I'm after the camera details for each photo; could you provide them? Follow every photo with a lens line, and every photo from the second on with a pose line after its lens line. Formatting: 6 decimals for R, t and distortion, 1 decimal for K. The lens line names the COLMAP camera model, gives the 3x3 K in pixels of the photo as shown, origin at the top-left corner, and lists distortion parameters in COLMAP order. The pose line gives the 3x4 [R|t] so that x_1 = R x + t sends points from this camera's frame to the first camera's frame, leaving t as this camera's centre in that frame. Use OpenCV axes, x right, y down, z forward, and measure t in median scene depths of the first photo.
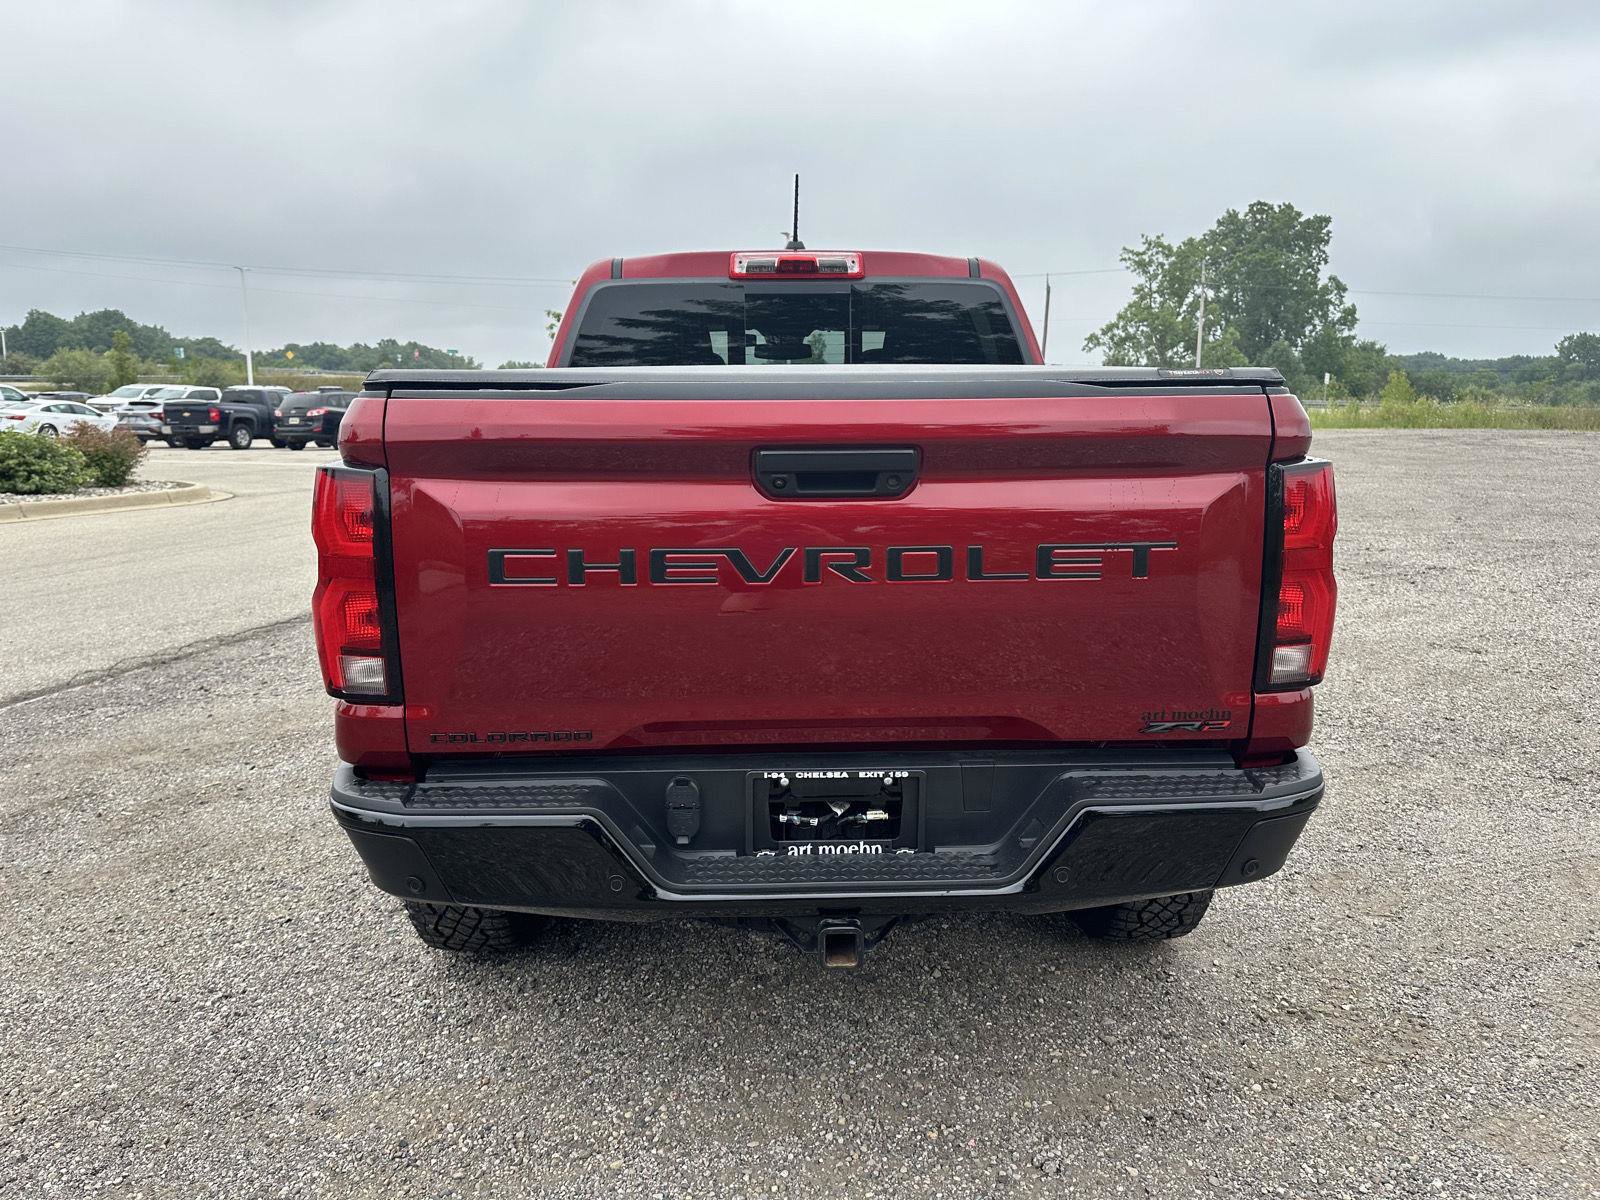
lens RADIAL K [[1092.6, 0, 793.4], [0, 1092.6, 596.3], [0, 0, 1]] dist [0.131510, -0.228570]
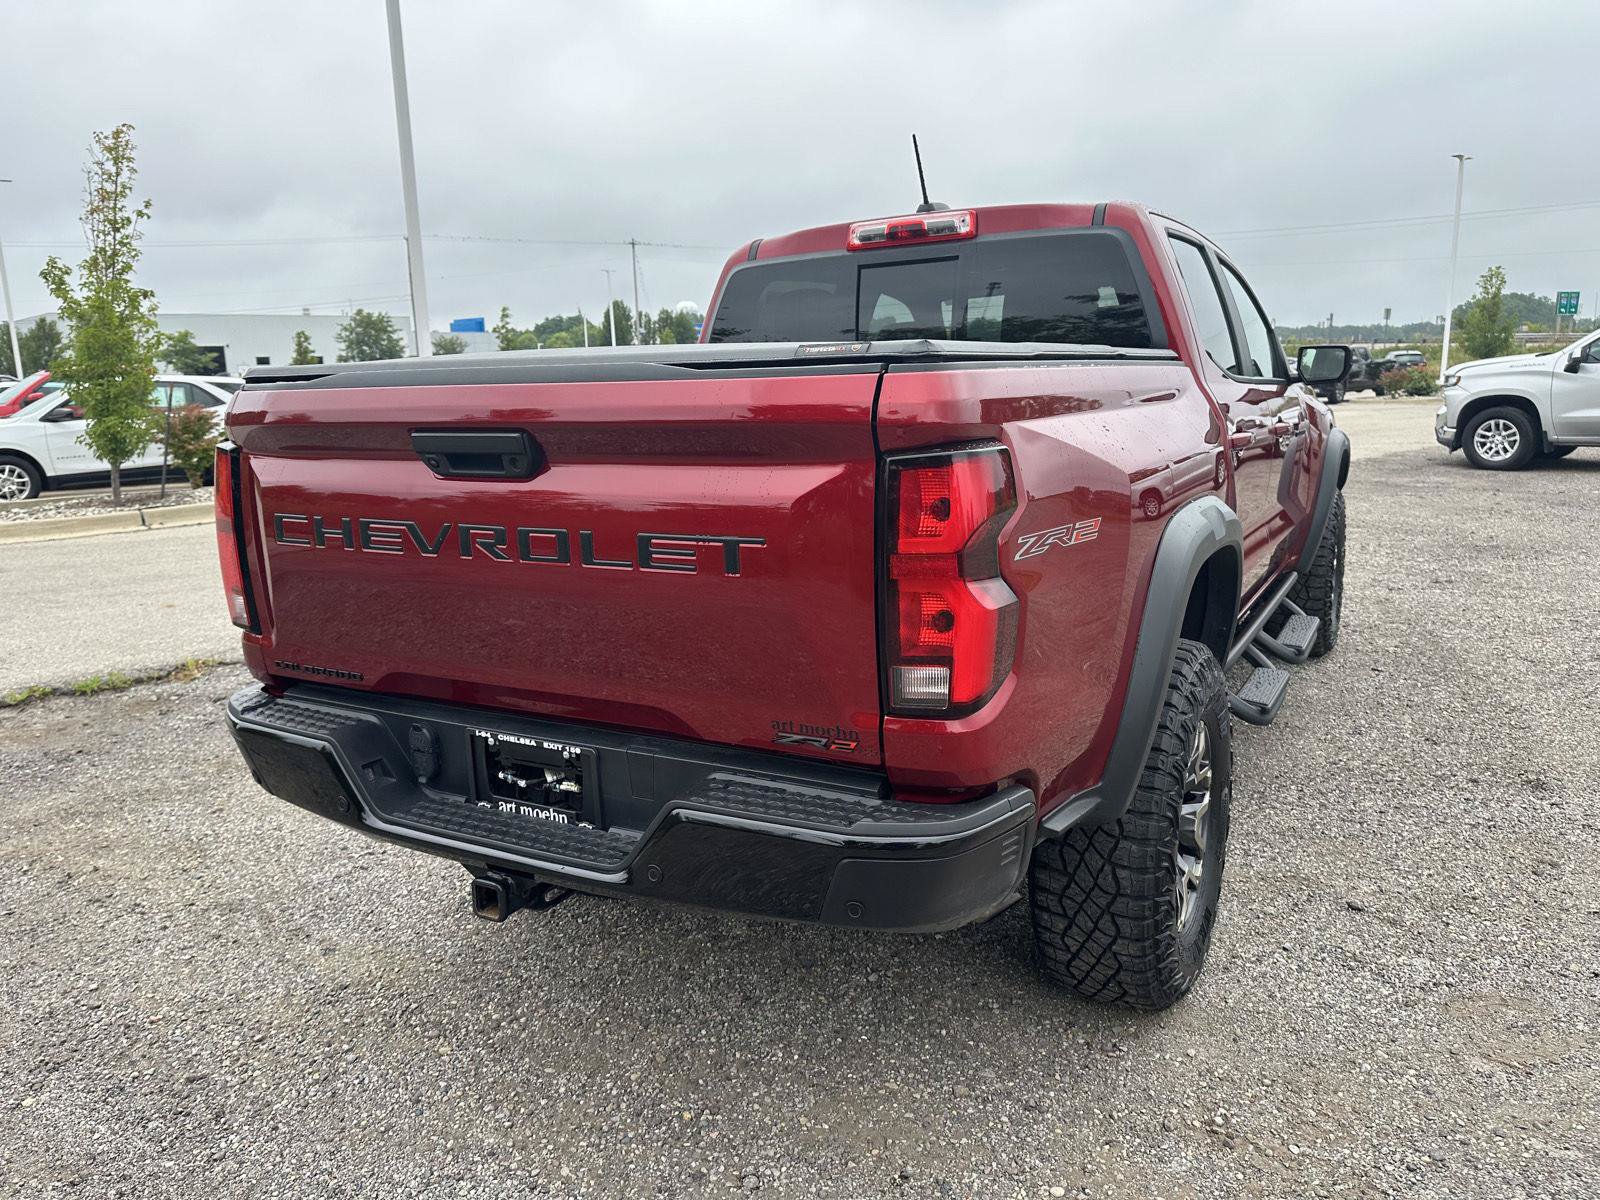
lens RADIAL K [[1136.5, 0, 803.4], [0, 1136.5, 601.5], [0, 0, 1]] dist [0.004250, -0.009607]
pose [[0.864351, 0.081880, -0.496178, 0.790351], [-0.065746, 0.996587, 0.049928, -0.043017], [0.498572, -0.010534, 0.866784, 0.185300]]
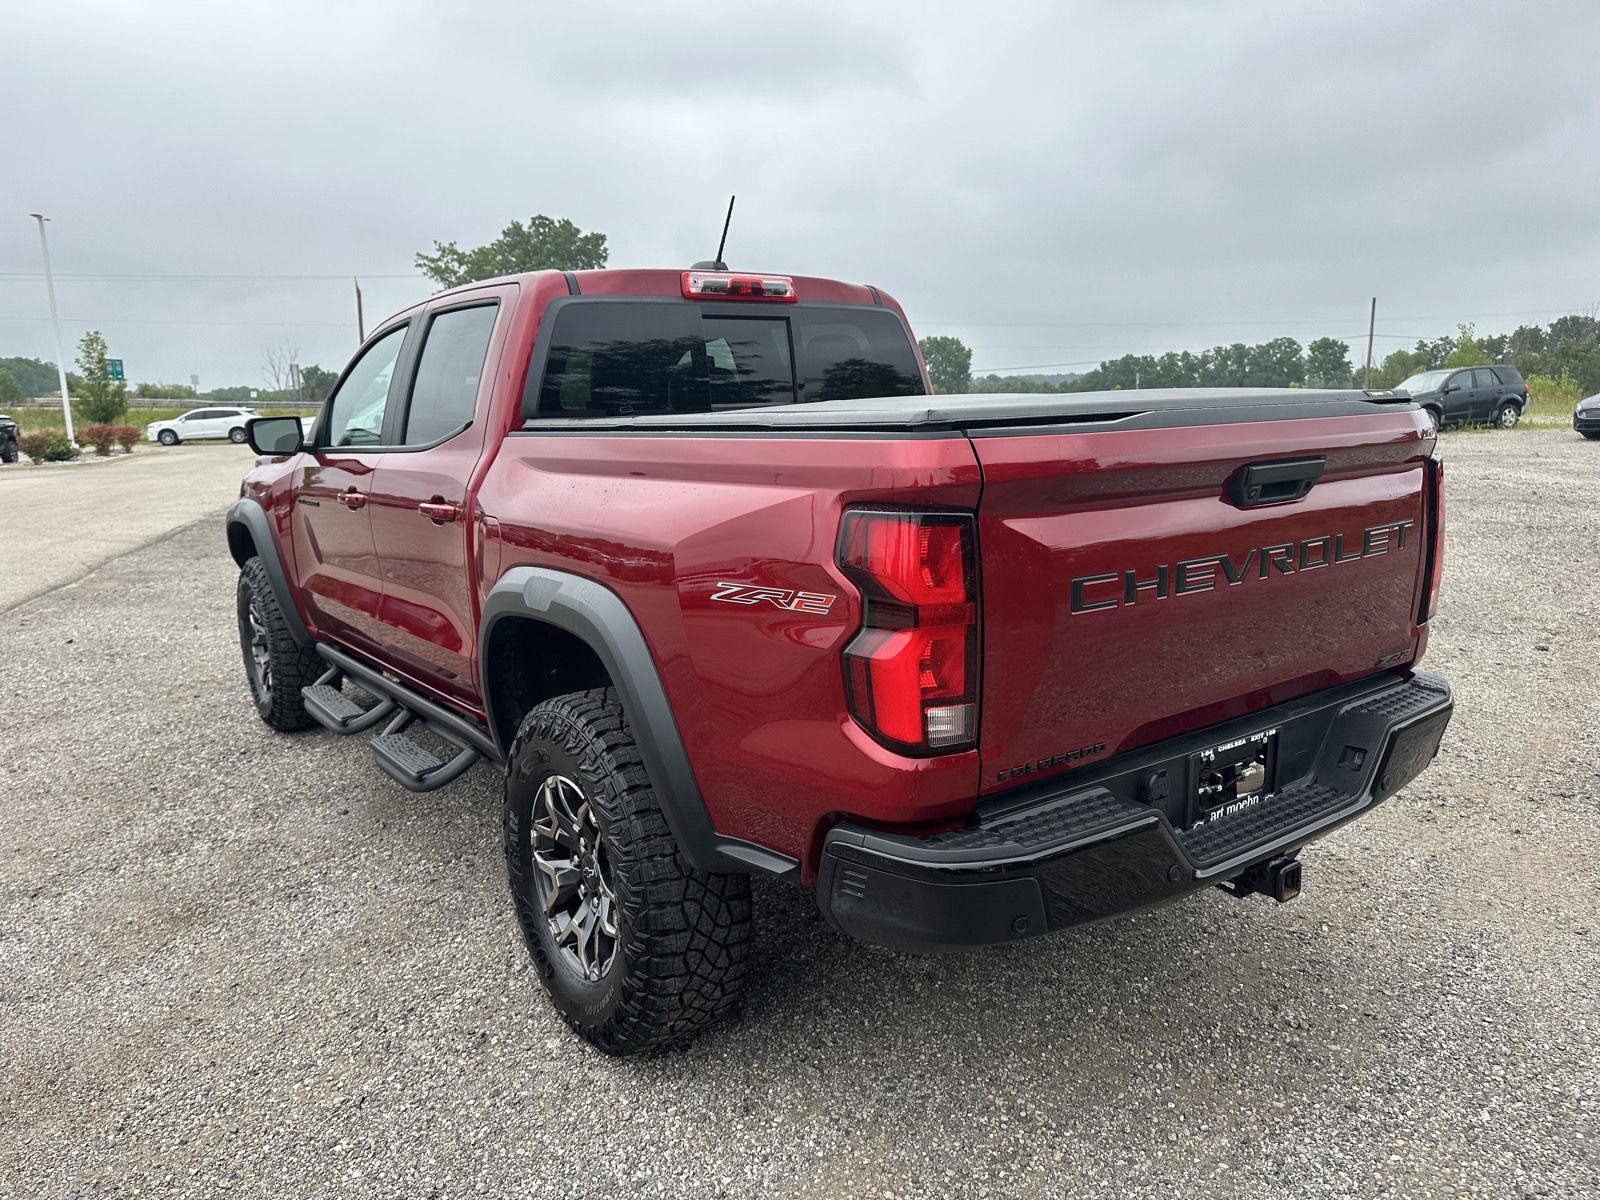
lens RADIAL K [[1136.5, 0, 803.4], [0, 1136.5, 601.5], [0, 0, 1]] dist [0.004250, -0.009607]
pose [[0.828102, -0.114692, 0.548719, -0.982555], [0.118832, 0.992516, 0.028118, -0.075251], [-0.547838, 0.041921, 0.835534, 0.233193]]
